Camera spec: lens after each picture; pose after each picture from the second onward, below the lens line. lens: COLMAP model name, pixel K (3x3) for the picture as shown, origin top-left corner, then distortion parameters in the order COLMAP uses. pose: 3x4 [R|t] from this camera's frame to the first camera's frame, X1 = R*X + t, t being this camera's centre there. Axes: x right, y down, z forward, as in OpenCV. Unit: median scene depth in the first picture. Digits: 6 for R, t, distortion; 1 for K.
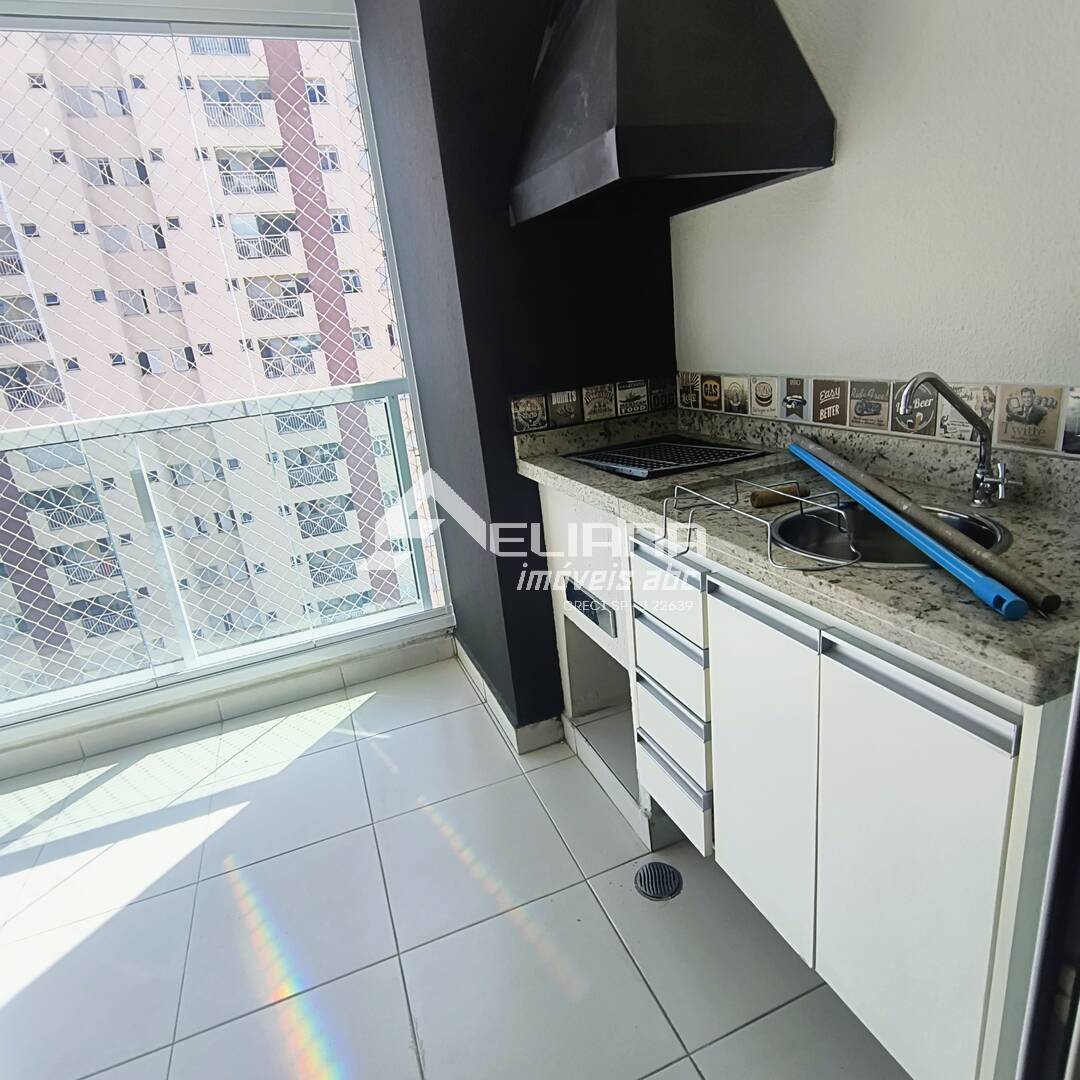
lens RADIAL K [[667.0, 0, 540.8], [0, 667.0, 532.5], [0, 0, 1]] dist [-0.008278, 0.001305]
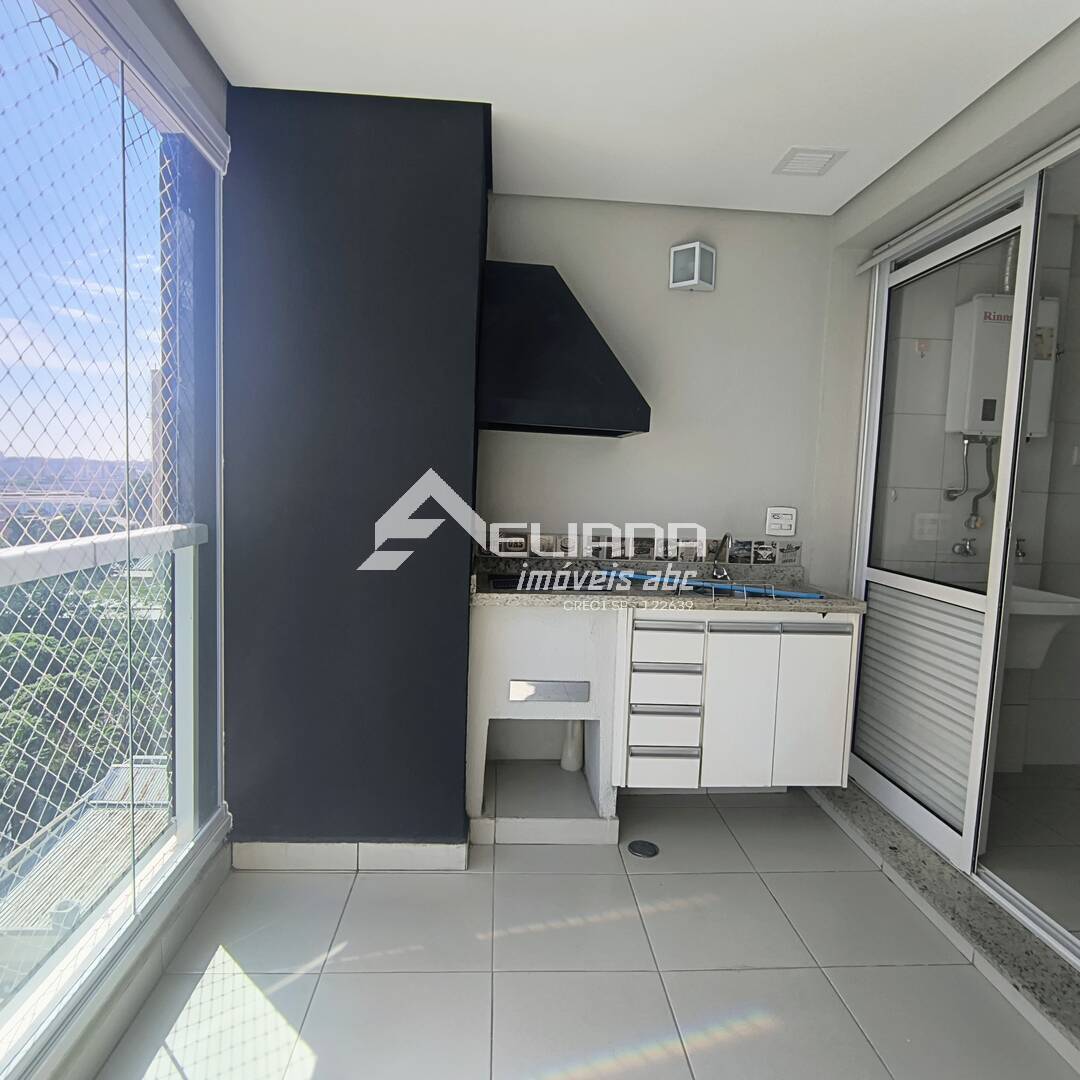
lens RADIAL K [[667.0, 0, 536.3], [0, 667.0, 544.2], [0, 0, 1]] dist [-0.008278, 0.001305]
pose [[0.293703, 0.038433, 0.955124, -0.898701], [0.215096, 0.970909, -0.105211, -0.033335], [-0.931382, 0.236344, 0.276892, 0.414783]]
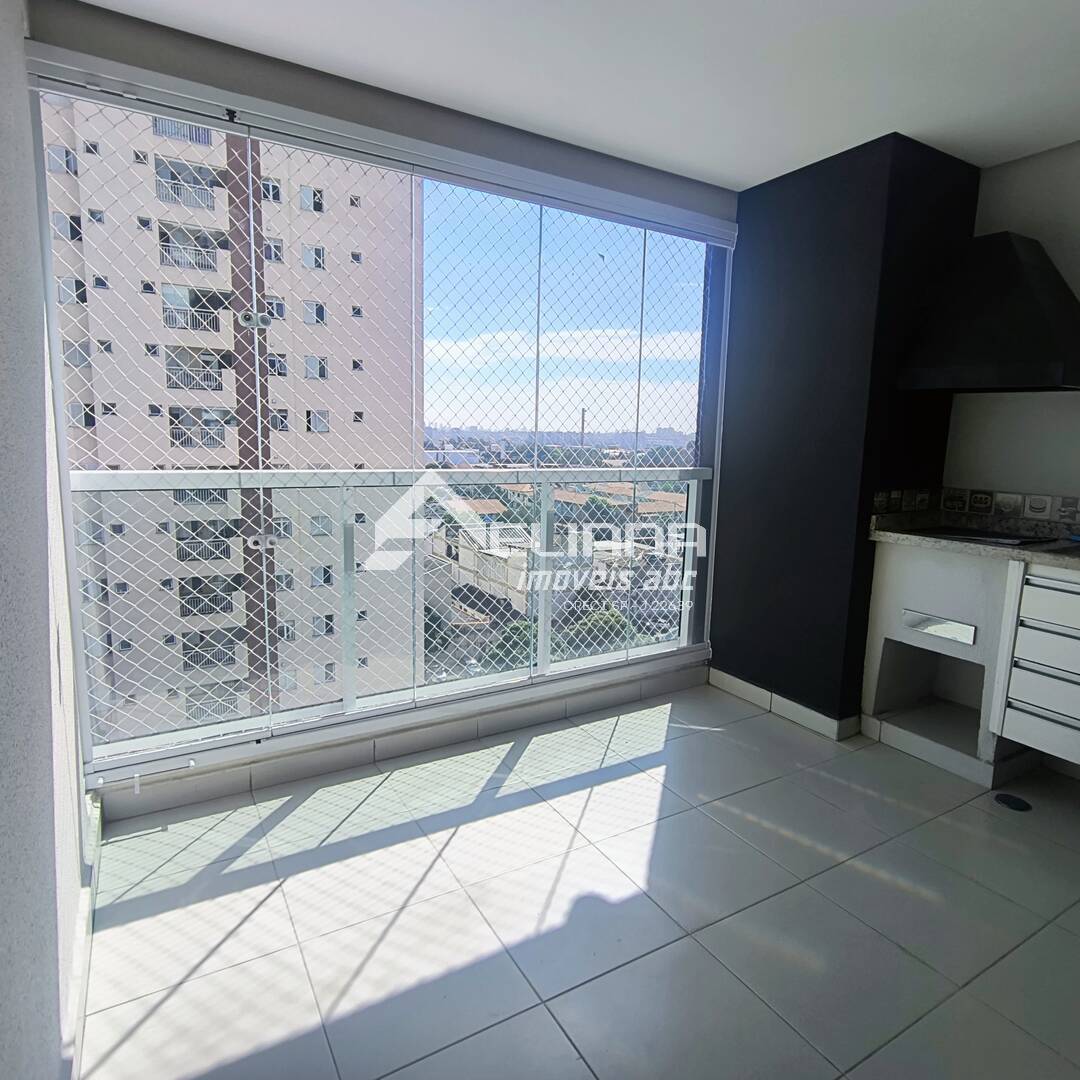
lens RADIAL K [[667.0, 0, 532.0], [0, 667.0, 535.6], [0, 0, 1]] dist [-0.008278, 0.001305]
pose [[0.978071, 0.104911, 0.179917, -0.821473], [-0.075779, 0.983913, -0.161777, 0.159549], [-0.193995, 0.144596, 0.970288, -0.247547]]
